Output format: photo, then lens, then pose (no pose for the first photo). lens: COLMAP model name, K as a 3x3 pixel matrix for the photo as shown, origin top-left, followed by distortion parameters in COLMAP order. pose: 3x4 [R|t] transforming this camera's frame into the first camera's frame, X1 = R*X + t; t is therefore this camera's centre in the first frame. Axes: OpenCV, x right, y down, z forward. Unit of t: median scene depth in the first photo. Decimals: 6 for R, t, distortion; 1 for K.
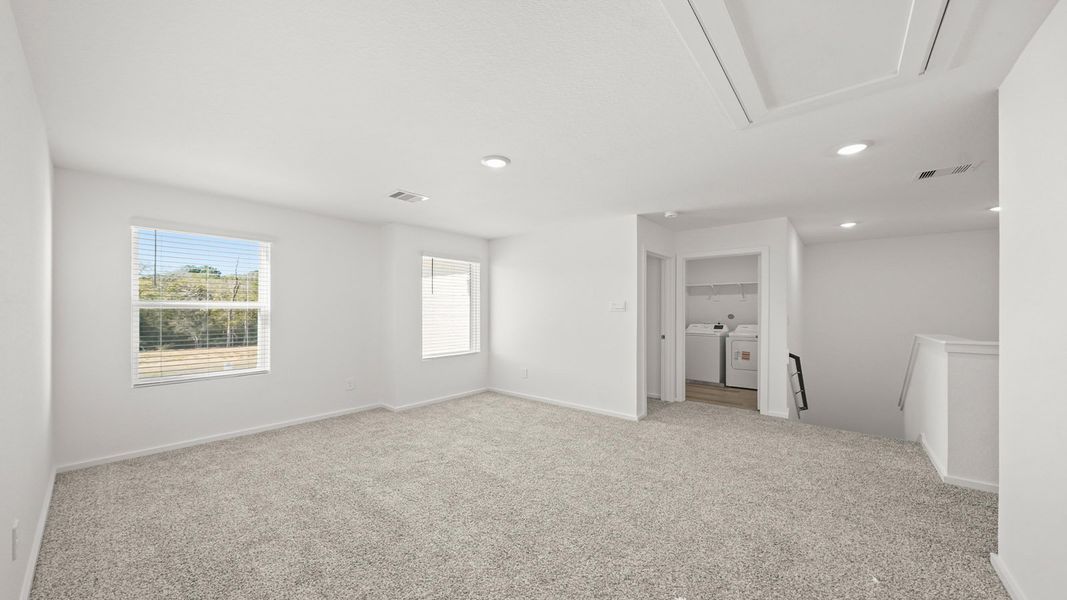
lens RADIAL K [[376.0, 0, 525.4], [0, 376.0, 302.8], [0, 0, 1]] dist [0.000643, 0.000112]
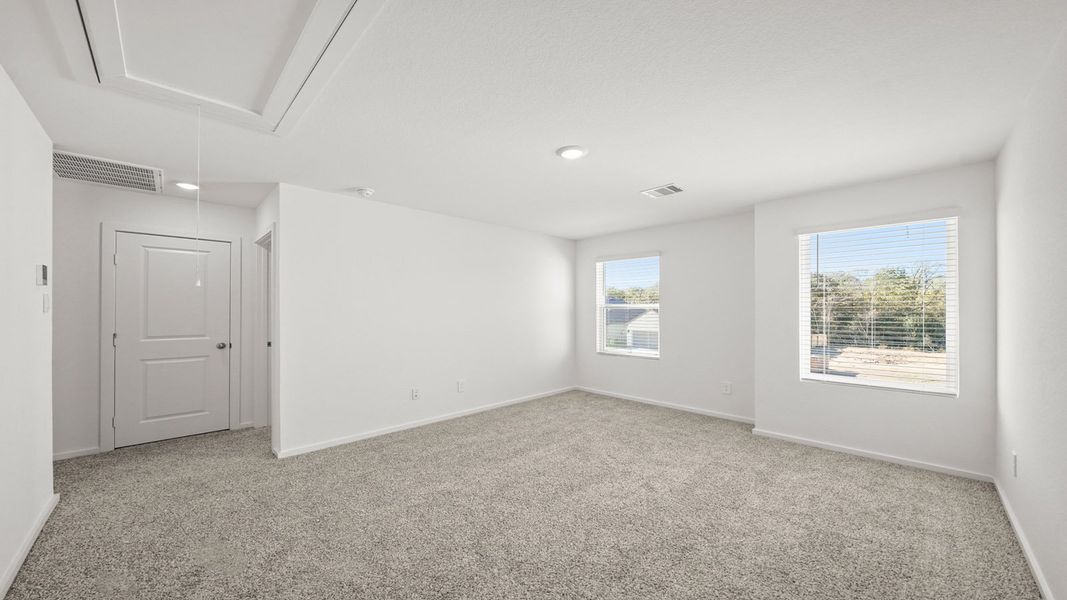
lens RADIAL K [[376.0, 0, 525.4], [0, 376.0, 302.8], [0, 0, 1]] dist [0.000643, 0.000112]
pose [[-0.092200, -0.012470, -0.995662, 0.629948], [0.024087, 0.999601, -0.014750, 0.003545], [0.995449, -0.025343, -0.091863, 0.696956]]
